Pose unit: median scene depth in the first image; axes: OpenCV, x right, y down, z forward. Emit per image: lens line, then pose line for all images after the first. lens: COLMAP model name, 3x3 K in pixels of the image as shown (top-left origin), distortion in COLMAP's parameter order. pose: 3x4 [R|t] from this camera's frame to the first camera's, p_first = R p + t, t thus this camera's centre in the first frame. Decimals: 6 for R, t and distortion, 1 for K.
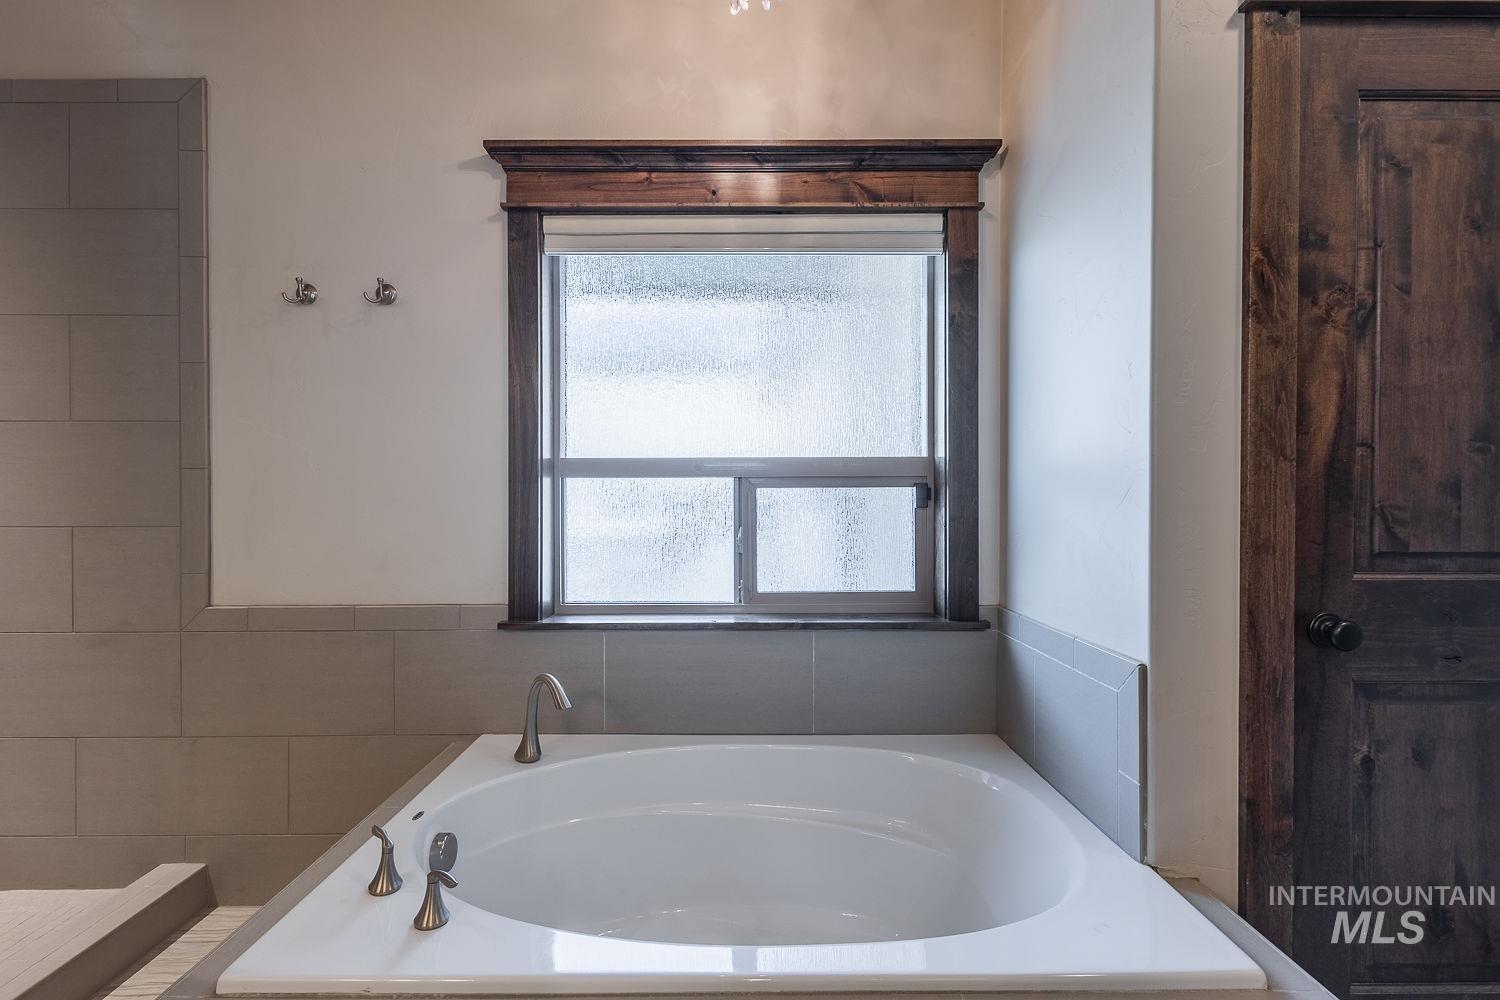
lens RADIAL K [[696.0, 0, 750.0], [0, 696.0, 500.0], [0, 0, 1]] dist [0.012176, -0.004256]
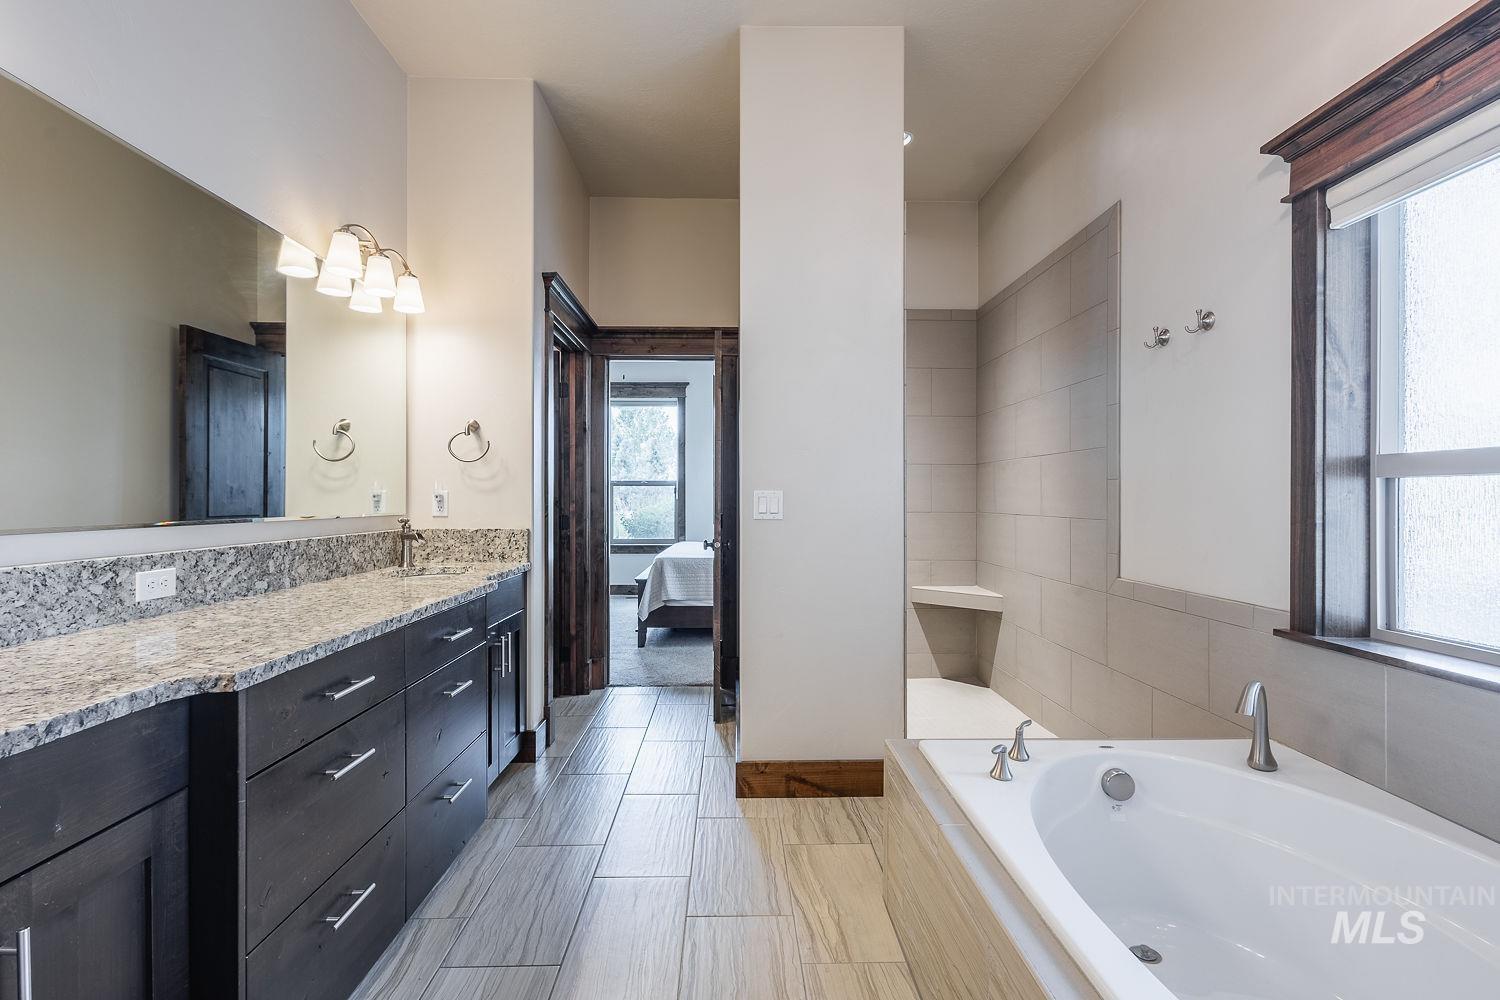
lens RADIAL K [[696.0, 0, 750.0], [0, 696.0, 500.0], [0, 0, 1]] dist [0.012176, -0.004256]
pose [[0.023511, 0.004615, -0.999713, 0.601508], [-0.003631, 0.999983, 0.004531, -0.006619], [0.999717, 0.003524, 0.023528, 0.233989]]
